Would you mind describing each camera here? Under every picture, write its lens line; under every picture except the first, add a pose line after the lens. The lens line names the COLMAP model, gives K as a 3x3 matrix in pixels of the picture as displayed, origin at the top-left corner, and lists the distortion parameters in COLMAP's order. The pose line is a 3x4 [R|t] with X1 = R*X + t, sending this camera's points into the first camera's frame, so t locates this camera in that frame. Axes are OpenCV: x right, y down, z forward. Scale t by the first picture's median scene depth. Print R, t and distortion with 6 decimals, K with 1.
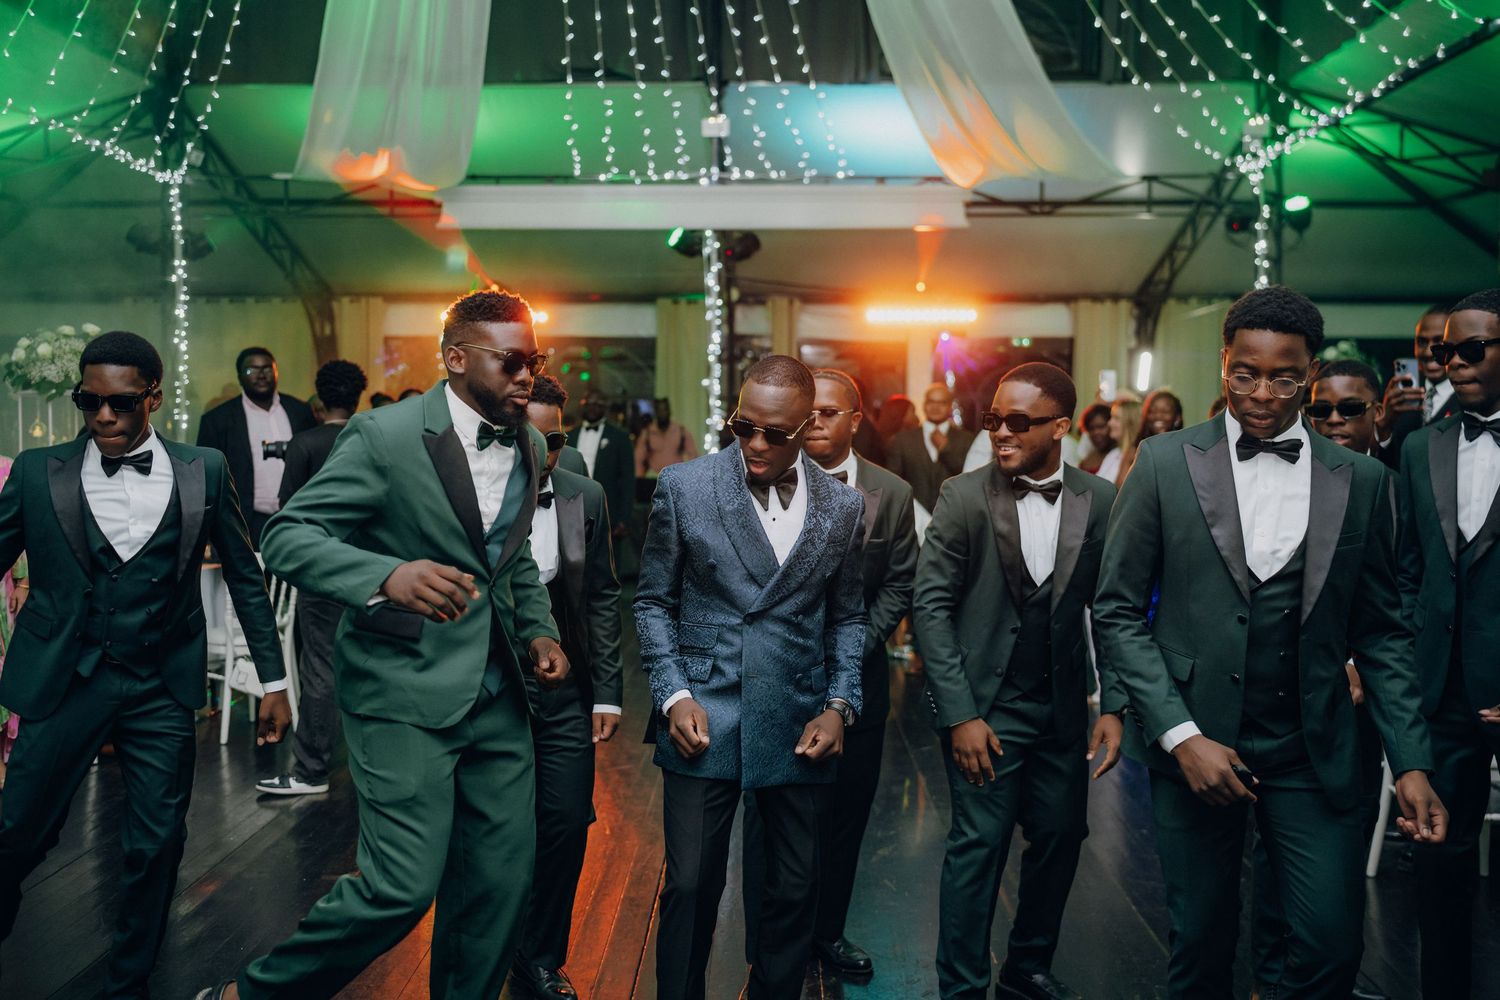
lens RADIAL K [[1515.1, 0, 733.2], [0, 1515.1, 488.3], [0, 0, 1]] dist [0.001927, 0.000000]
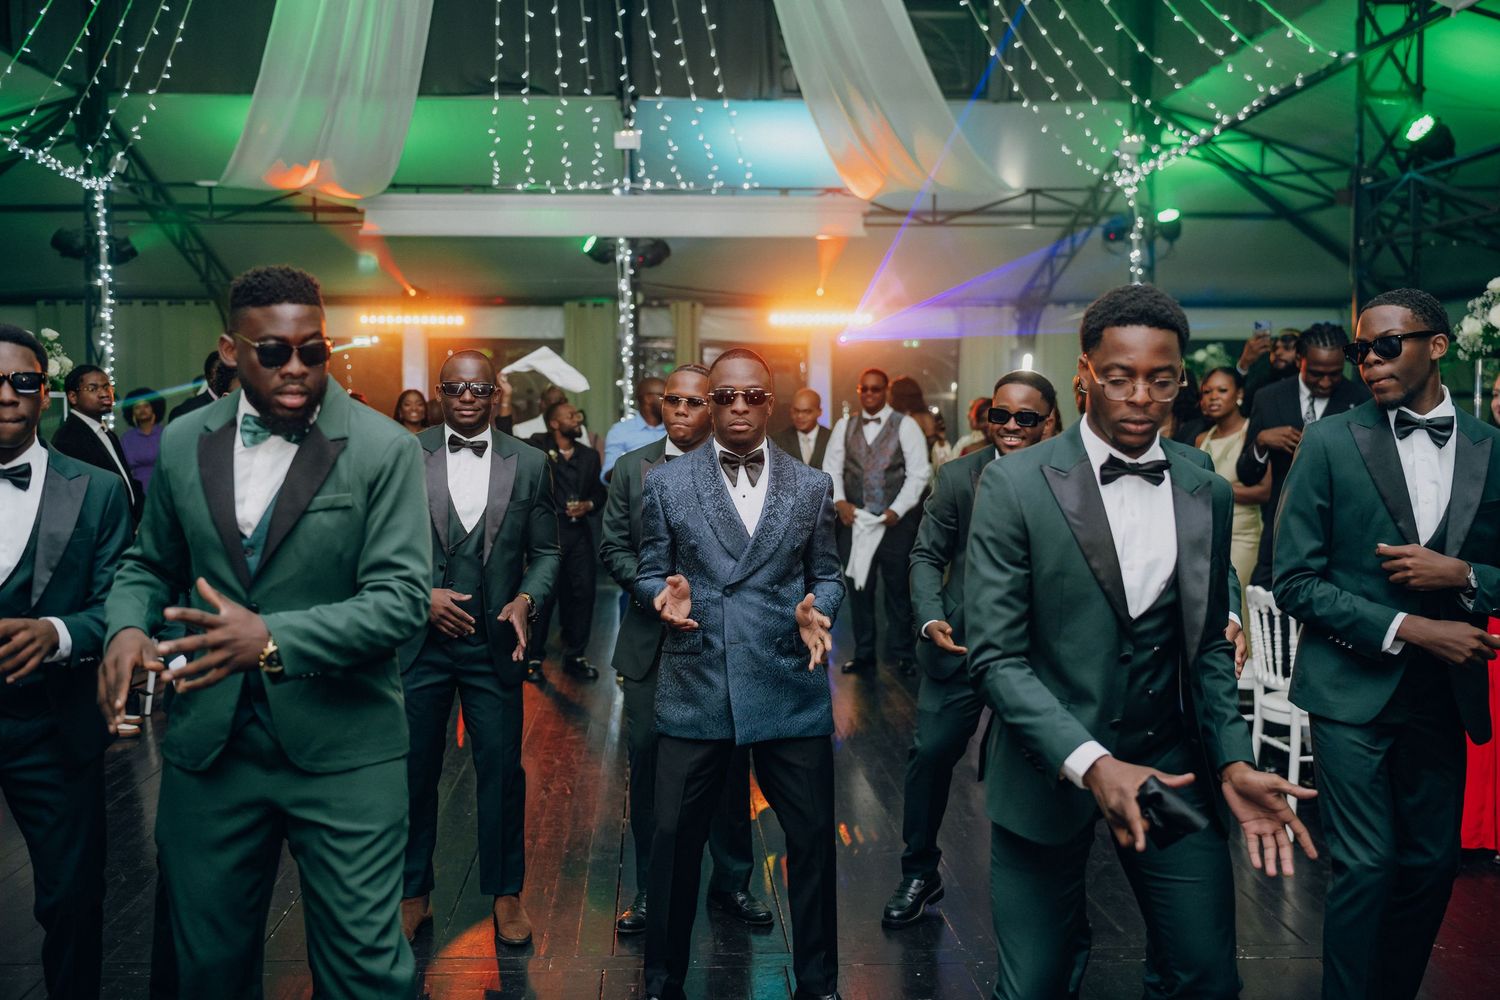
lens RADIAL K [[1515.1, 0, 719.1], [0, 1515.1, 508.1], [0, 0, 1]] dist [0.001927, 0.000000]
pose [[0.997557, -0.007565, 0.069448, -0.022865], [0.006603, 0.999879, 0.014067, 0.002610], [-0.069546, -0.013574, 0.997486, -0.054932]]
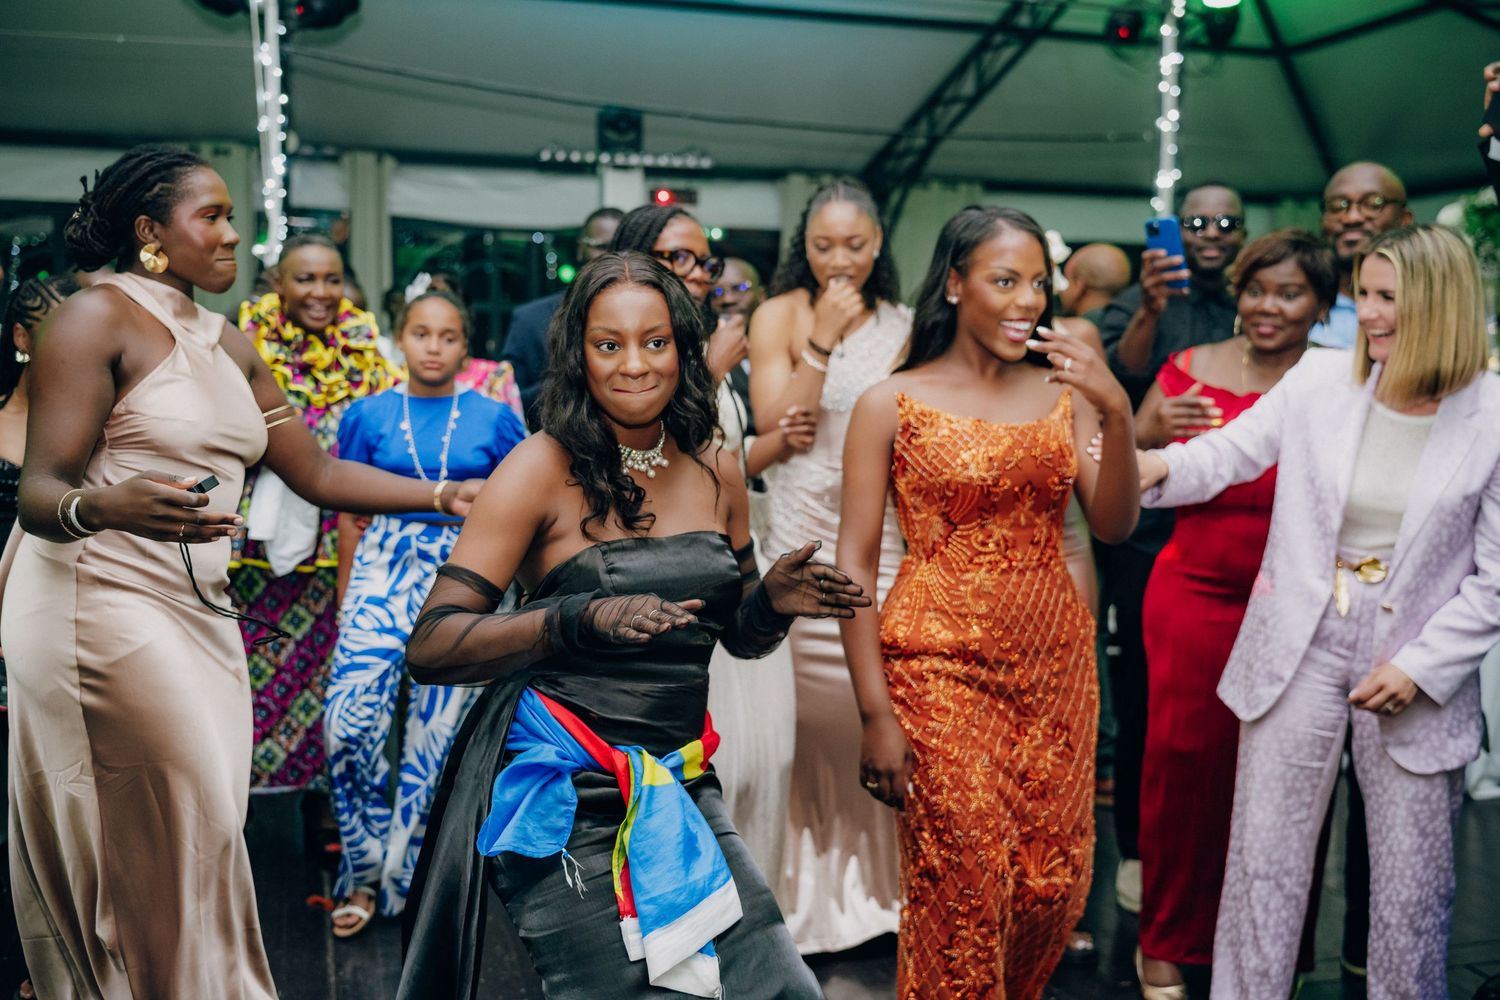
lens RADIAL K [[1515.1, 0, 711.1], [0, 1515.1, 503.9], [0, 0, 1]] dist [0.001927, 0.000000]
pose [[0.957849, -0.015630, 0.286847, -0.019996], [0.001728, 0.998814, 0.048655, -0.006867], [-0.287267, -0.046109, 0.956740, 0.440458]]
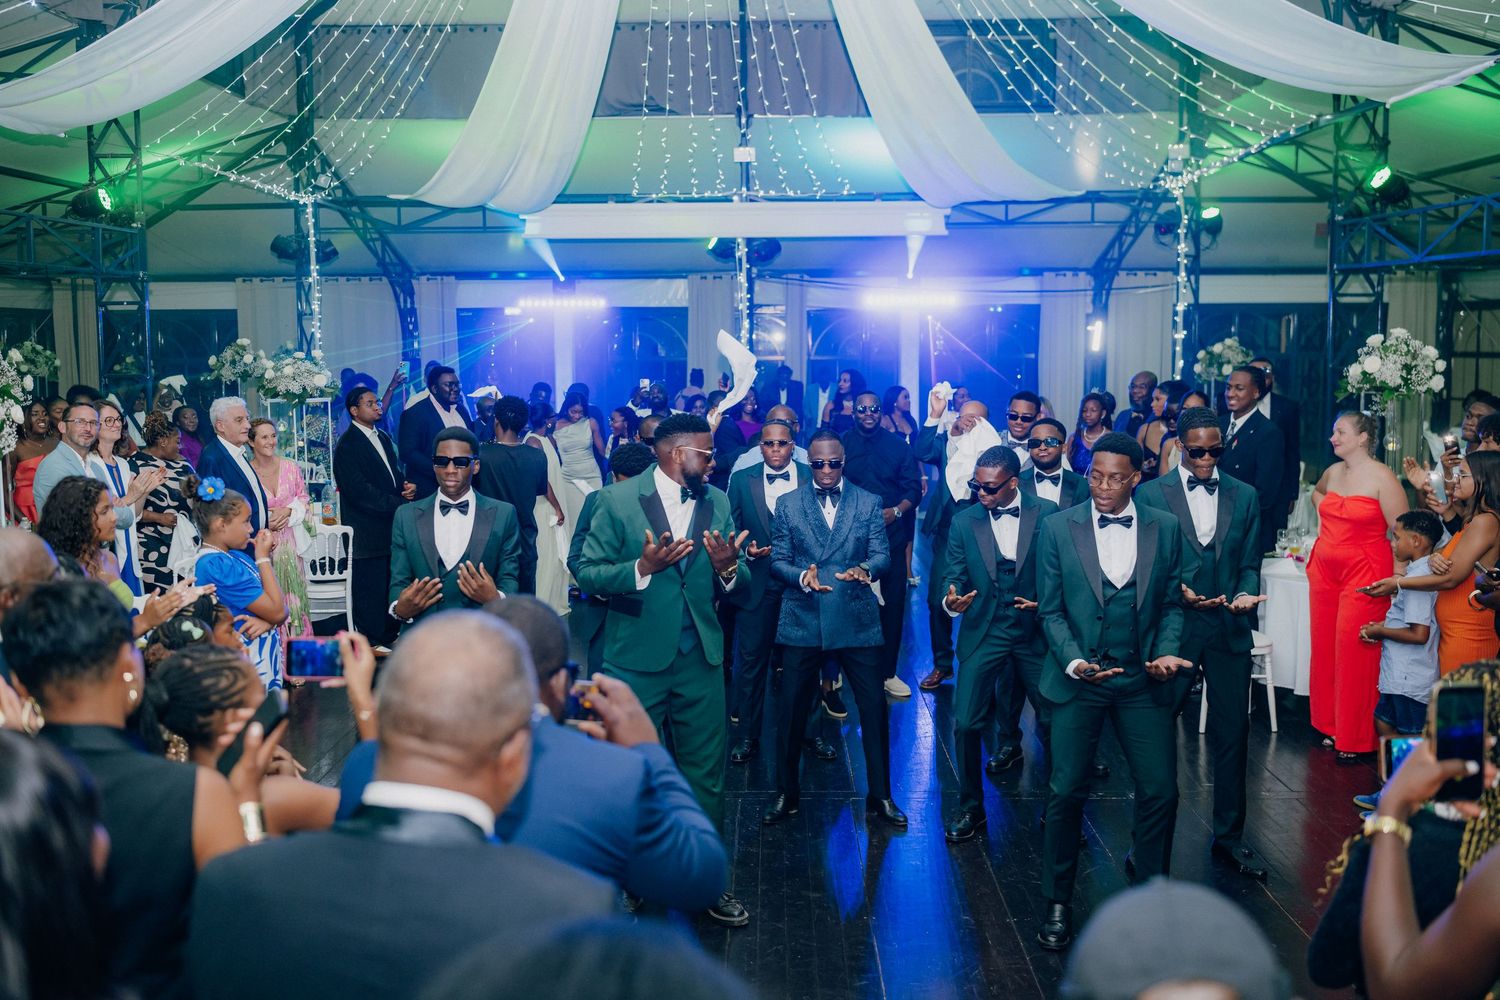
lens RADIAL K [[1515.1, 0, 742.7], [0, 1515.1, 494.3], [0, 0, 1]] dist [0.001927, 0.000000]
pose [[0.999908, -0.009116, 0.010018, -0.027880], [0.008493, 0.998128, 0.060573, -0.035242], [-0.010551, -0.060482, 0.998114, -0.255009]]
